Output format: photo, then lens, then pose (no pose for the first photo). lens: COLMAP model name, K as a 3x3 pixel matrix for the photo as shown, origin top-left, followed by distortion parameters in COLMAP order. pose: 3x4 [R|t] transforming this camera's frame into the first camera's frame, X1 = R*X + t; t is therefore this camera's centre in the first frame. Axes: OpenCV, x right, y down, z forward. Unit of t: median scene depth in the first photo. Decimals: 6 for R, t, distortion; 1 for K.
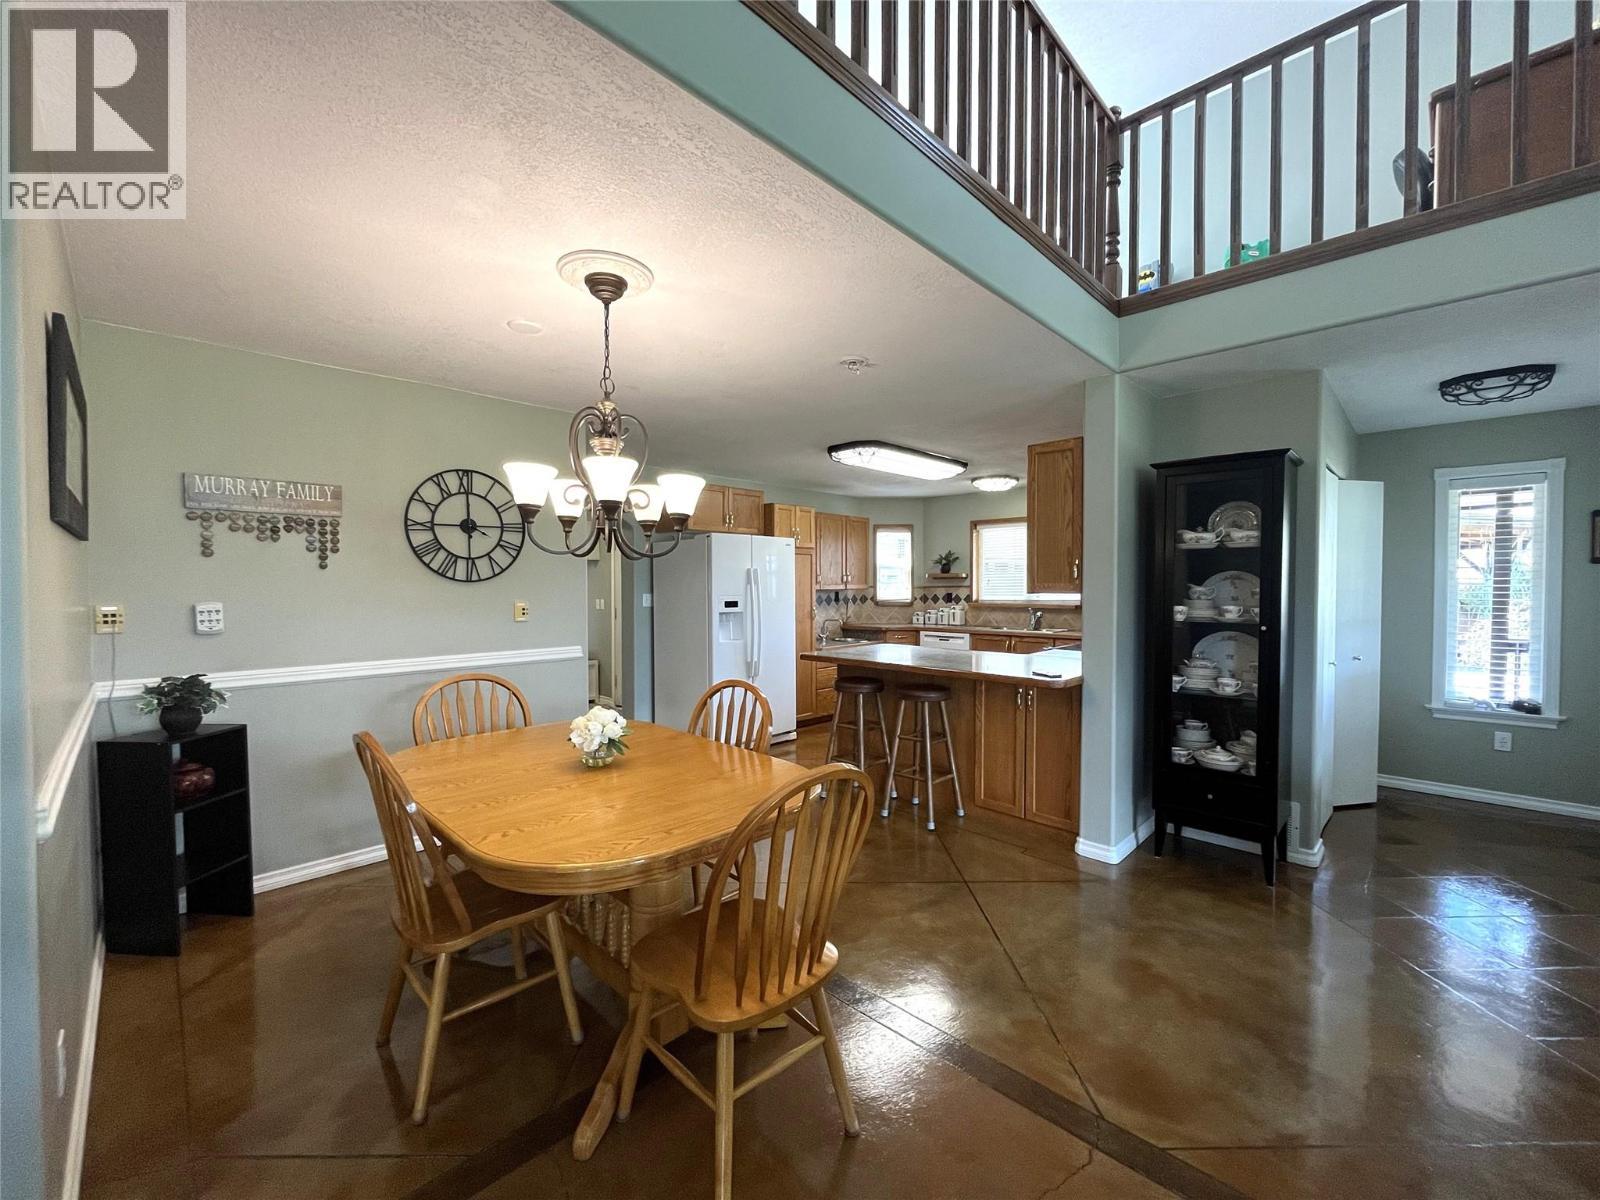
lens RADIAL K [[654.4, 0, 806.5], [0, 654.4, 599.1], [0, 0, 1]] dist [-0.004323, -0.000397]
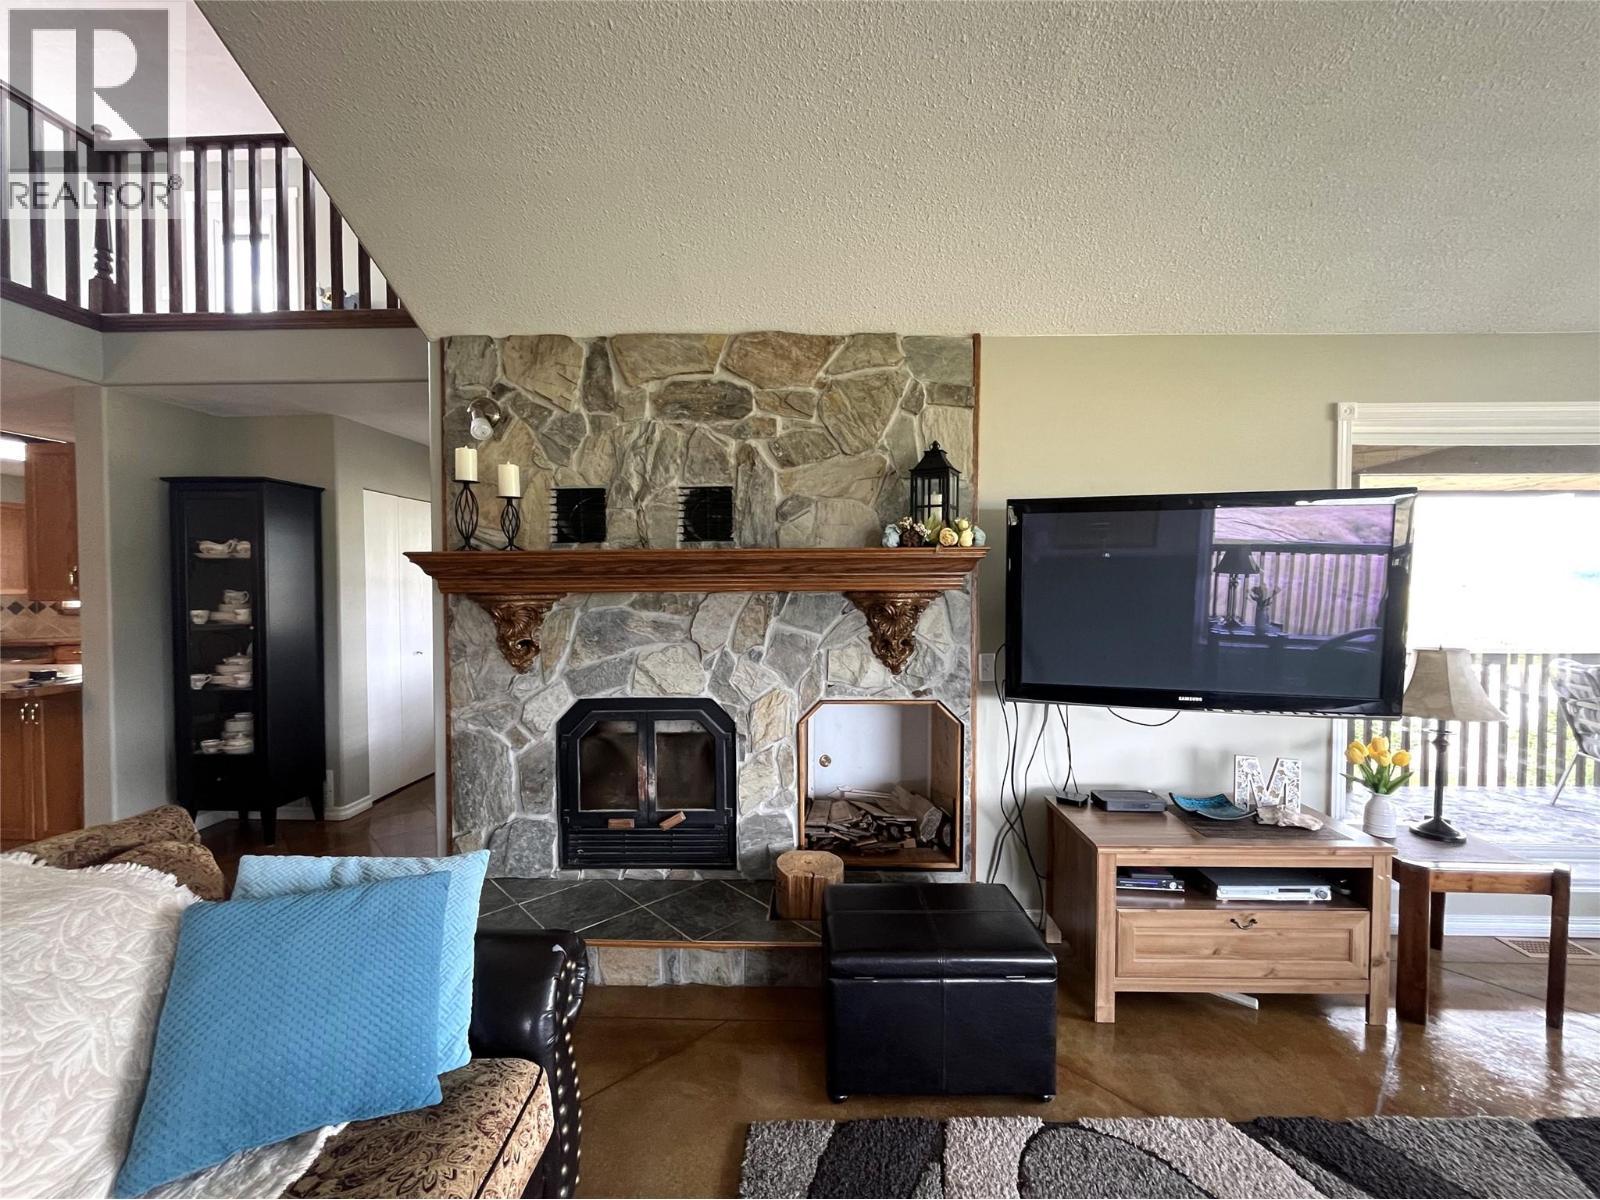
lens RADIAL K [[654.4, 0, 798.0], [0, 654.4, 594.2], [0, 0, 1]] dist [-0.004323, -0.000397]
pose [[0.733080, -0.013012, 0.680018, 0.238493], [0.017187, 0.999852, 0.000605, 0.000316], [-0.679926, 0.011244, 0.733195, -0.203252]]
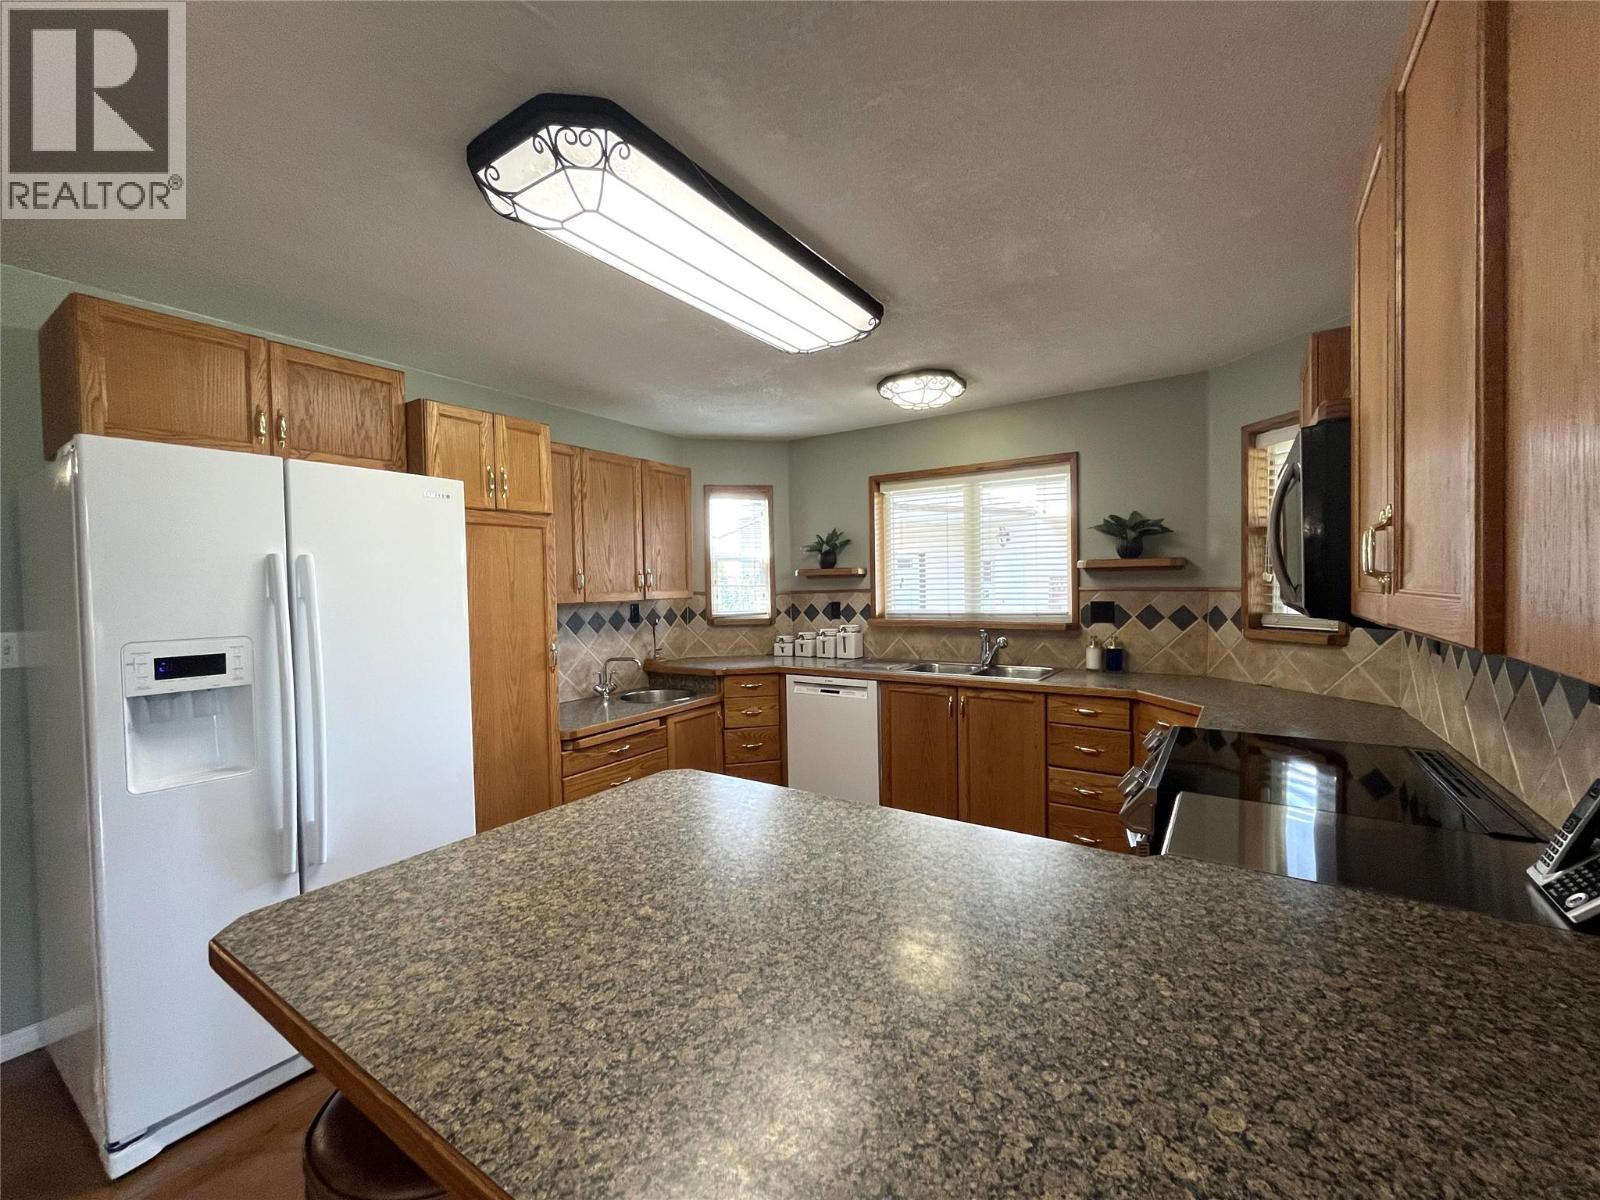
lens RADIAL K [[654.4, 0, 800.7], [0, 654.4, 599.6], [0, 0, 1]] dist [-0.004323, -0.000397]
pose [[0.982509, -0.019342, 0.185207, 0.082483], [0.019210, 0.999812, 0.002508, -0.013864], [-0.185221, 0.001094, 0.982696, 0.443842]]
